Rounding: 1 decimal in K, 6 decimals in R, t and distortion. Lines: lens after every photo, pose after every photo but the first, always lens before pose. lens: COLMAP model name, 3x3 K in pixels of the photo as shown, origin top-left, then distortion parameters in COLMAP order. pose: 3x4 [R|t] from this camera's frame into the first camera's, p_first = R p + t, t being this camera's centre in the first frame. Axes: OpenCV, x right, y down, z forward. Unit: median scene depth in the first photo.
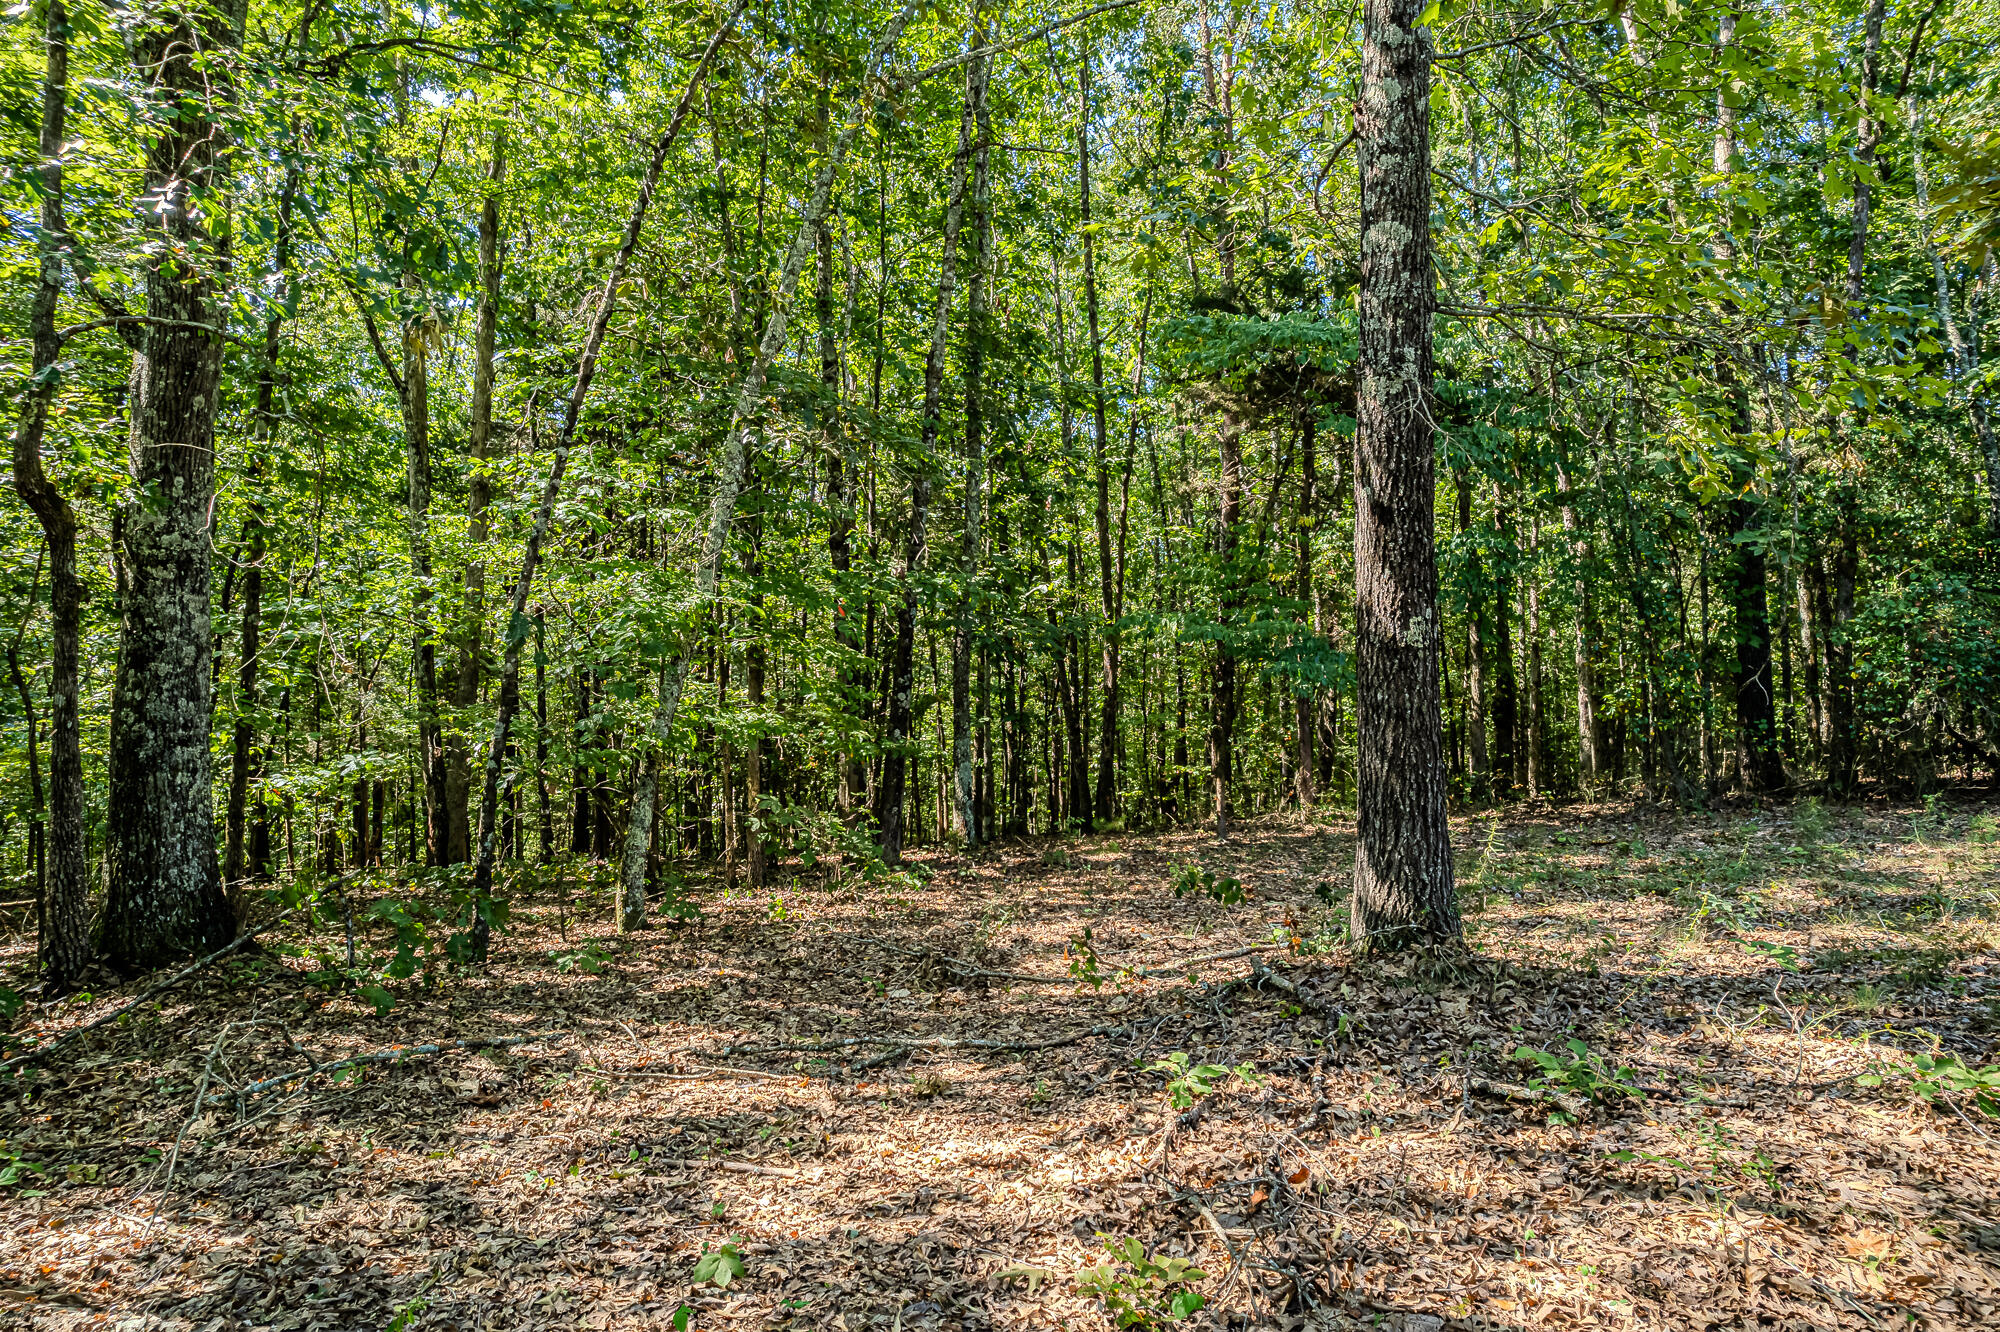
lens RADIAL K [[1295.5, 0, 1000.0], [0, 1295.5, 666.0], [0, 0, 1]] dist [-0.066846, 0.058475]
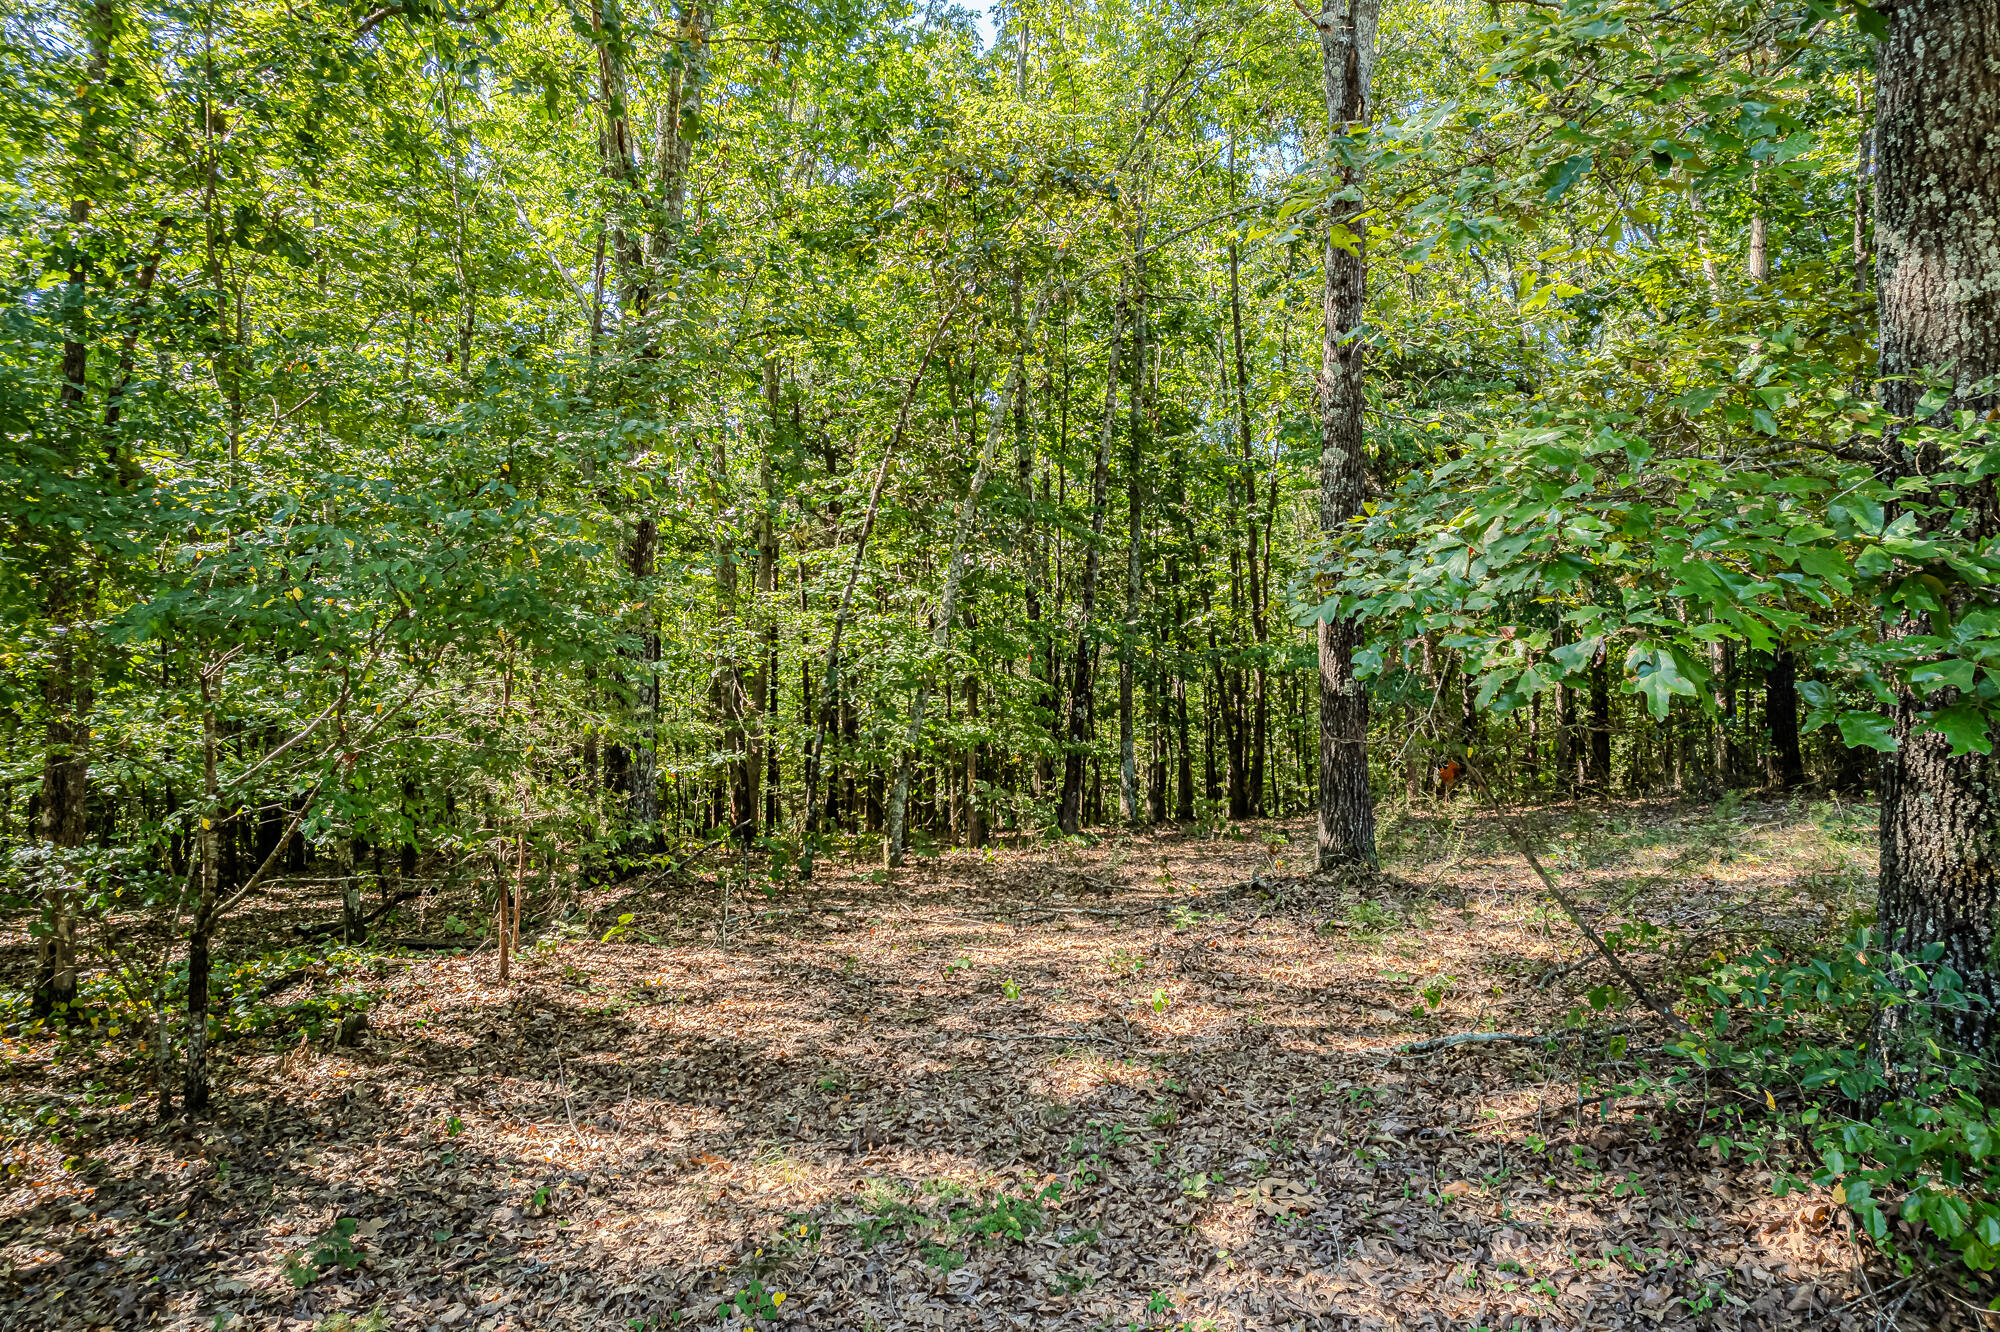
lens RADIAL K [[1295.5, 0, 1000.0], [0, 1295.5, 666.0], [0, 0, 1]] dist [-0.066846, 0.058475]
pose [[0.986858, -0.004470, -0.161527, 0.081440], [0.005086, 0.999981, 0.003401, -0.036695], [0.161508, -0.004178, 0.986862, -0.460951]]
